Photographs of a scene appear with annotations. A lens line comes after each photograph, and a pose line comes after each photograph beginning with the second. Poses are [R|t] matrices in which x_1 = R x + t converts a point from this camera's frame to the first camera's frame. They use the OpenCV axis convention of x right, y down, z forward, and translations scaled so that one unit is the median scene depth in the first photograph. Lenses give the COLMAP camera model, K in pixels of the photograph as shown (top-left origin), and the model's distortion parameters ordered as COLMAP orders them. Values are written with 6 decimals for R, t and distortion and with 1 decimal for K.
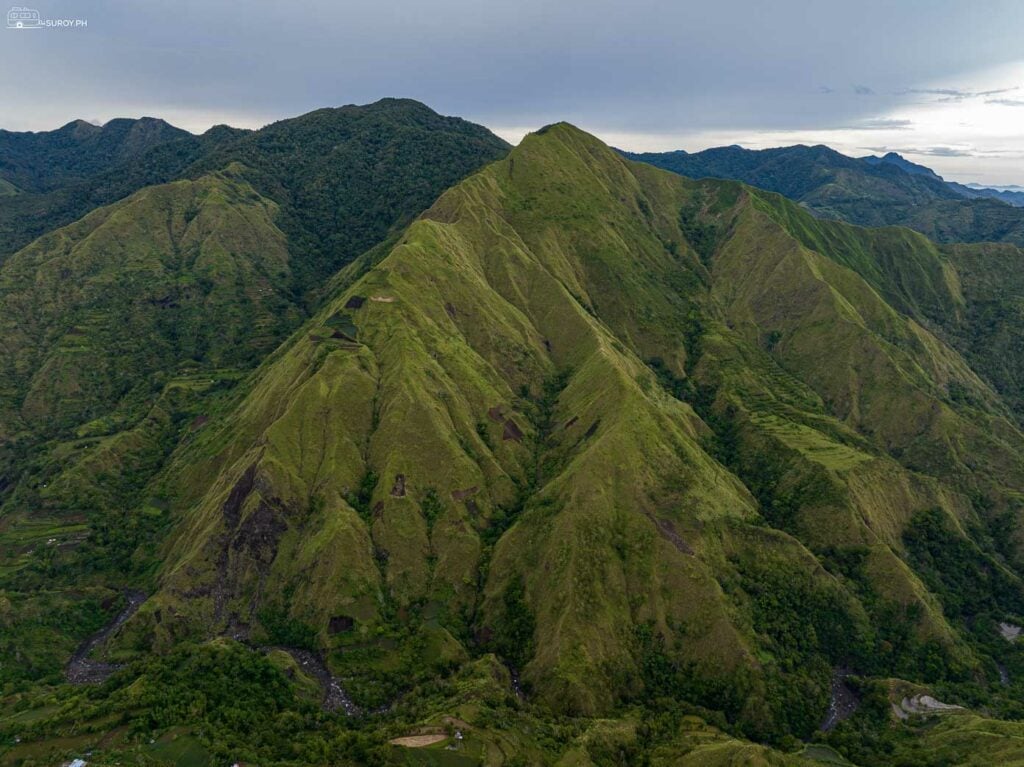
lens RADIAL K [[720.4, 0, 510.9], [0, 720.4, 387.0], [0, 0, 1]] dist [-0.039007, 0.001761]
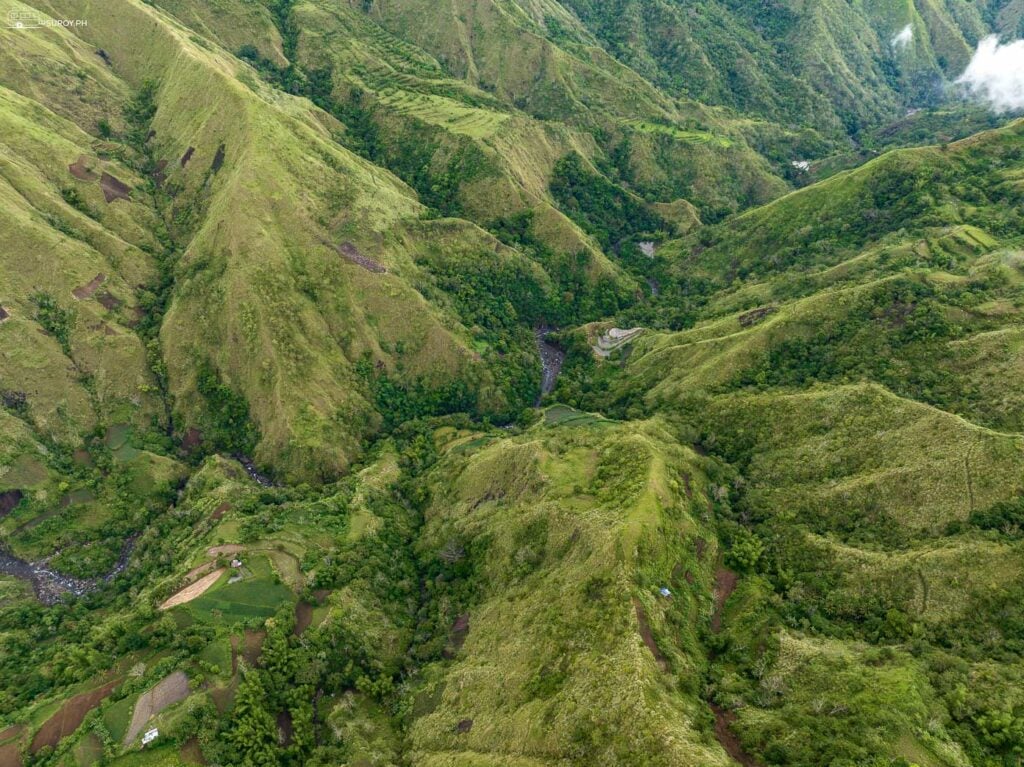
lens RADIAL K [[720.4, 0, 510.9], [0, 720.4, 387.0], [0, 0, 1]] dist [-0.039007, 0.001761]
pose [[0.824118, -0.381807, 0.418394, -0.046986], [0.171877, 0.872405, 0.457567, -0.026806], [-0.539711, -0.305177, 0.784589, 0.112629]]
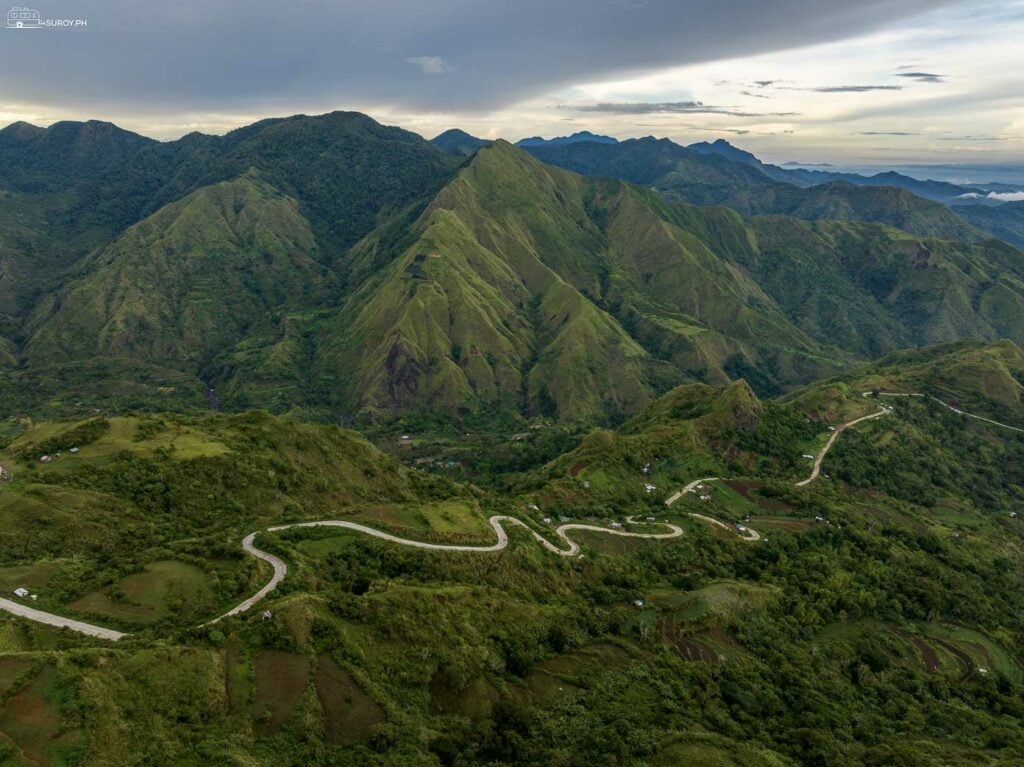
lens RADIAL K [[720.4, 0, 510.9], [0, 720.4, 387.0], [0, 0, 1]] dist [-0.039007, 0.001761]
pose [[0.980322, -0.065885, 0.186084, -0.375856], [0.061637, 0.997691, 0.028527, 0.167436], [-0.187533, -0.016496, 0.982120, -0.794767]]
